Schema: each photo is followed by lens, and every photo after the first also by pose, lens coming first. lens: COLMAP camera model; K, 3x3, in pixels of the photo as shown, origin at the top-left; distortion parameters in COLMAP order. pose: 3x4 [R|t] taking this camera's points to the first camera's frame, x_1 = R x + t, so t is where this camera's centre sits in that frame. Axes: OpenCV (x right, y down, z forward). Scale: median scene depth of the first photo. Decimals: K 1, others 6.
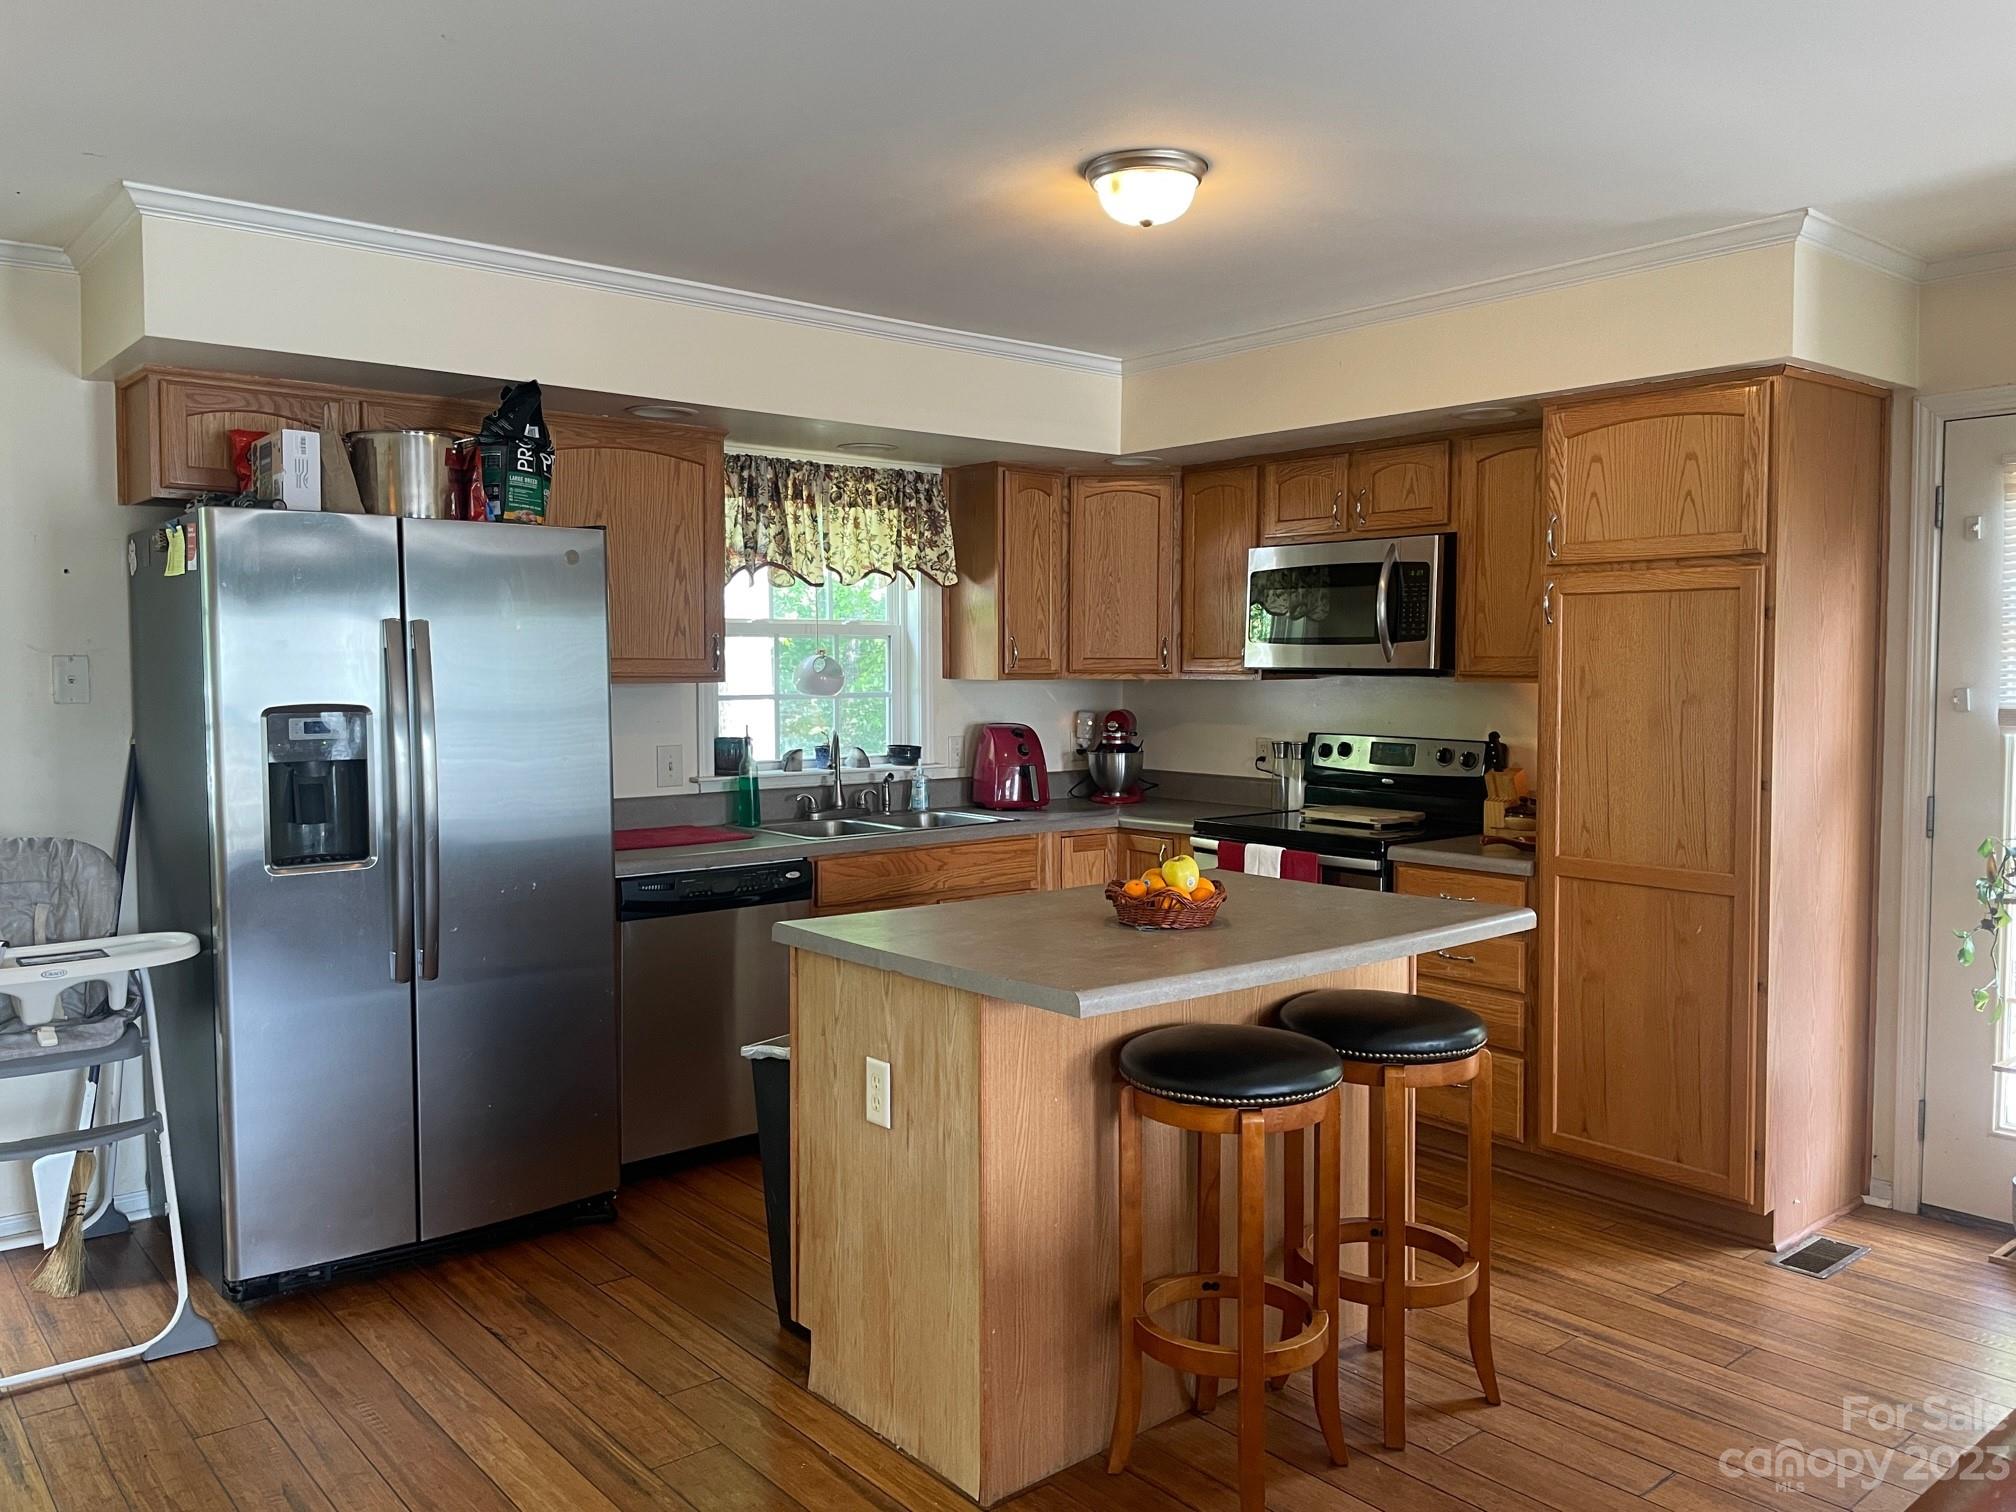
lens RADIAL K [[1514.0, 0, 1019.0], [0, 1514.0, 758.7], [0, 0, 1]] dist [0.091583, -0.126645]
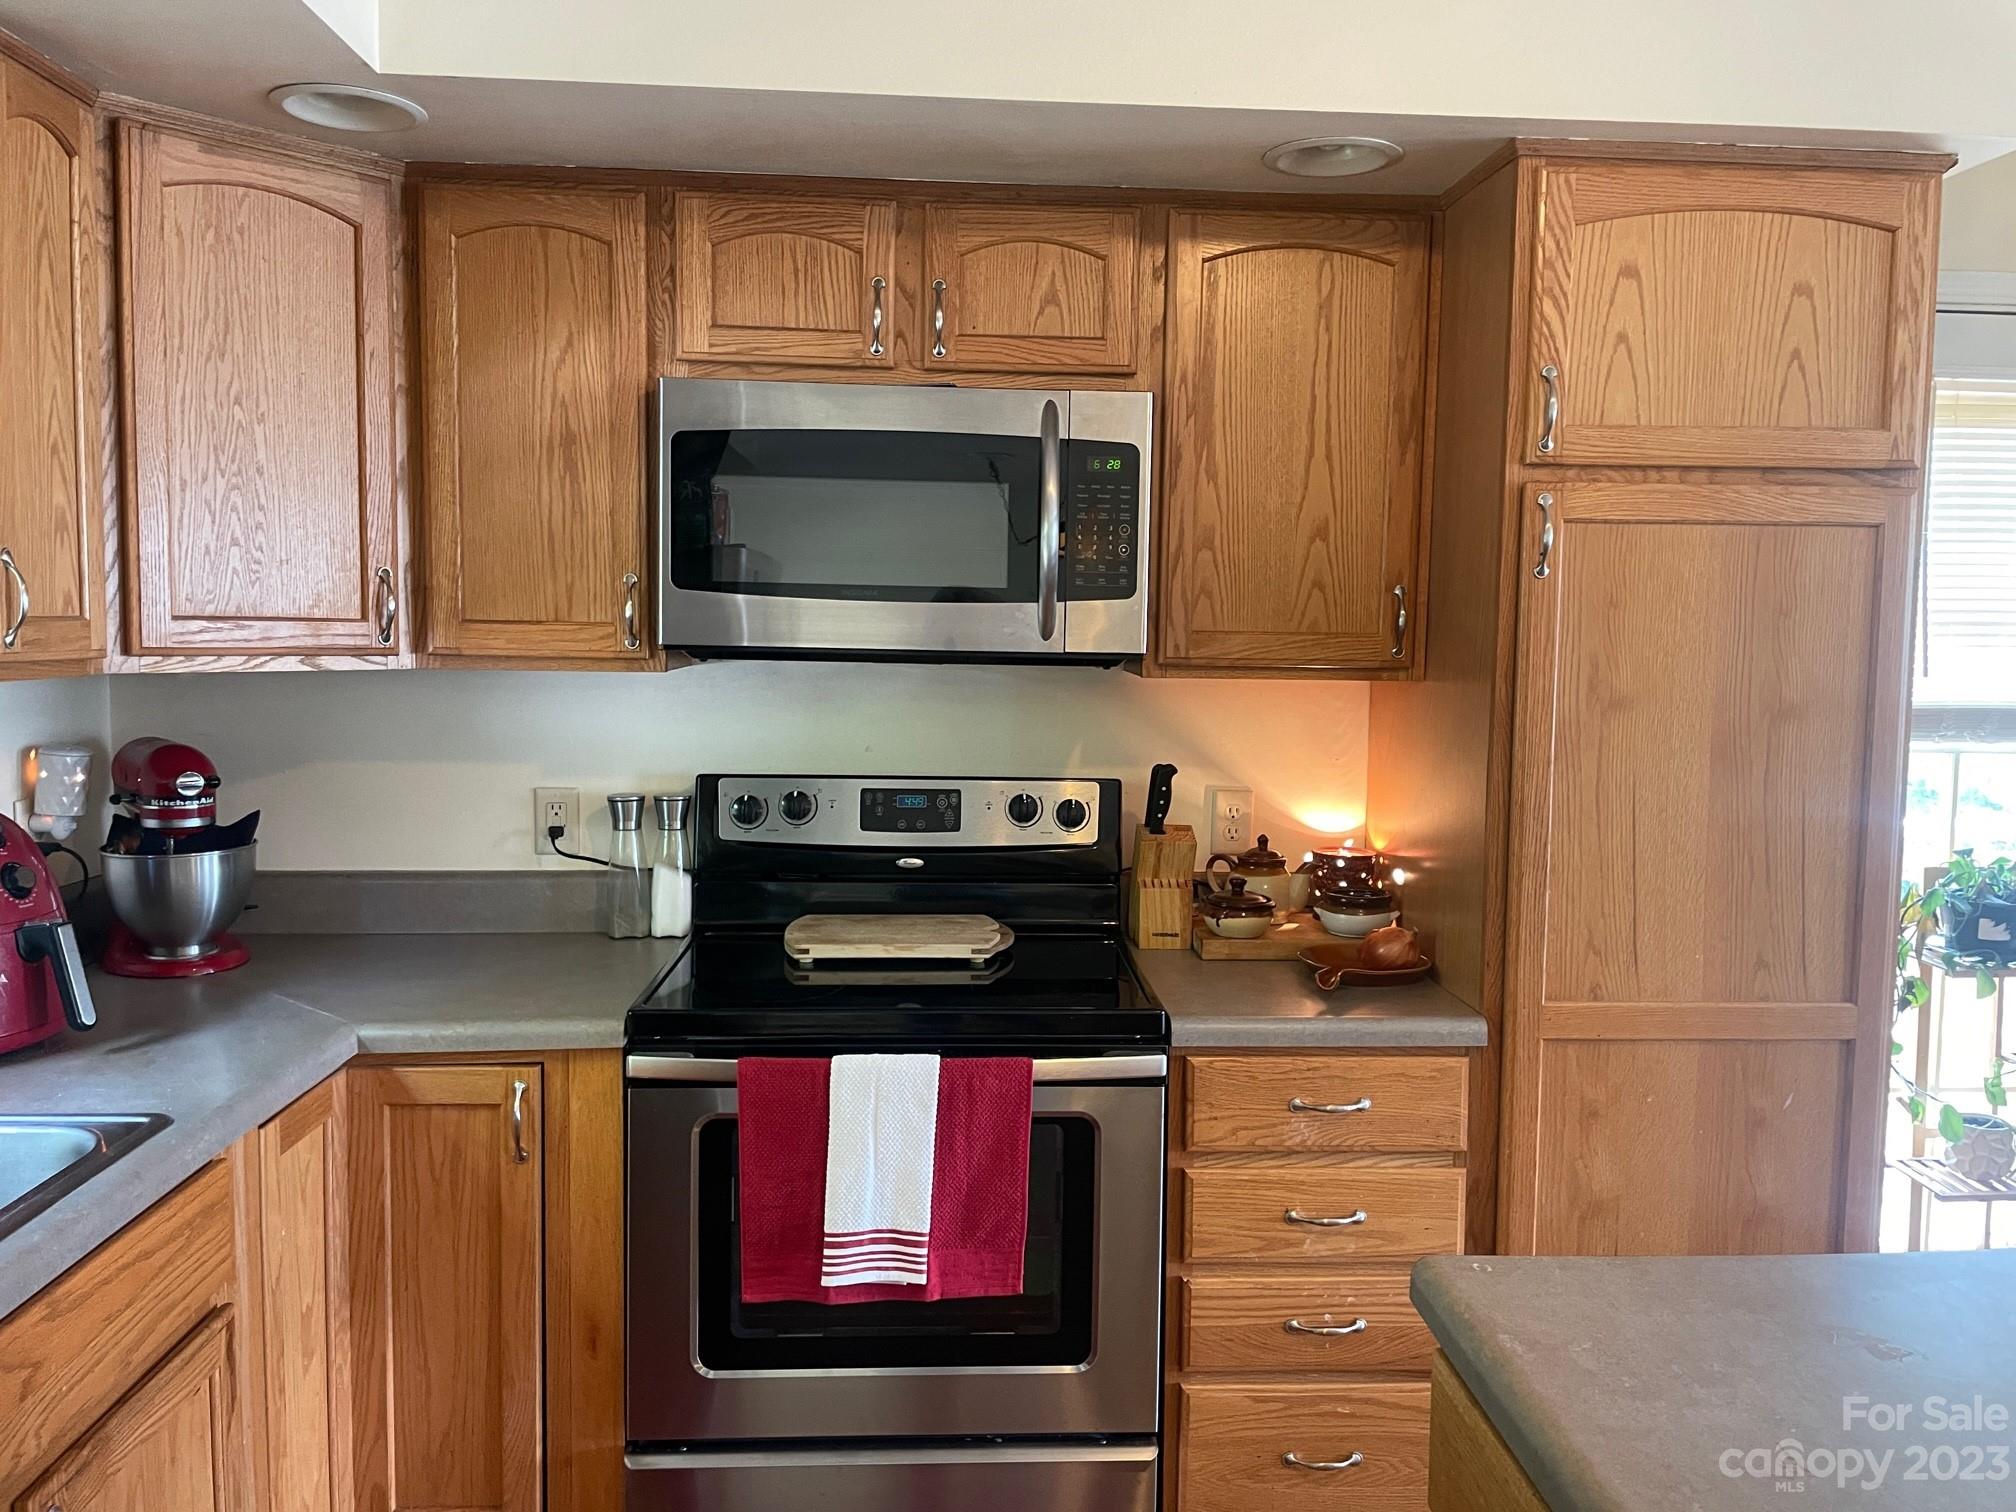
lens RADIAL K [[1541.9, 0, 1014.1], [0, 1541.9, 747.2], [0, 0, 1]] dist [0.099735, -0.133145]
pose [[0.598886, -0.058501, 0.798695, -0.169906], [0.038928, 0.998276, 0.043930, -0.050625], [-0.799888, 0.004782, 0.600131, 0.701793]]
